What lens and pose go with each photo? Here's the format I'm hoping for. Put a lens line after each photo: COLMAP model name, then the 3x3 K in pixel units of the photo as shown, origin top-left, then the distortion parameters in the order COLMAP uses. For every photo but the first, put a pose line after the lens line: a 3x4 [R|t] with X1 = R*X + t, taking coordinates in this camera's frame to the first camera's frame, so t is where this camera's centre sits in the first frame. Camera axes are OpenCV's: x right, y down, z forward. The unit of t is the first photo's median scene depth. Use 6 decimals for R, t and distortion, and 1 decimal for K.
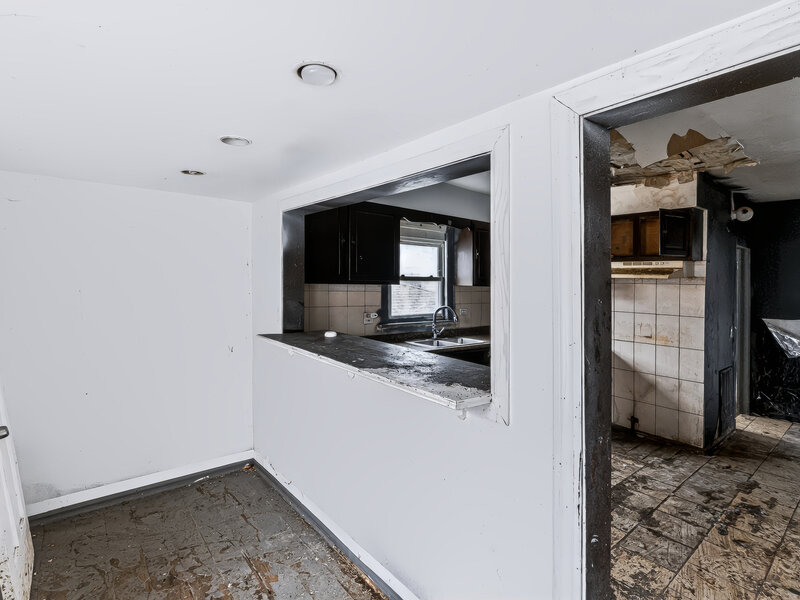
lens RADIAL K [[414.6, 0, 402.3], [0, 414.6, 269.6], [0, 0, 1]] dist [-0.005297, -0.000290]
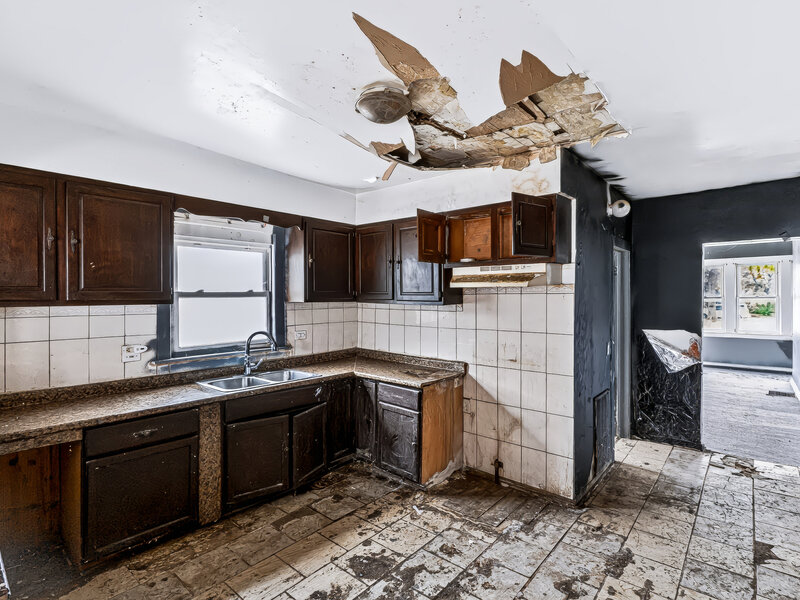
lens RADIAL K [[407.5, 0, 396.9], [0, 407.5, 290.6], [0, 0, 1]] dist [-0.015222, 0.002075]
pose [[0.987429, -0.023909, 0.156245, 0.265914], [0.021316, 0.999606, 0.018247, 0.009605], [-0.156619, -0.014687, 0.987550, 0.274035]]
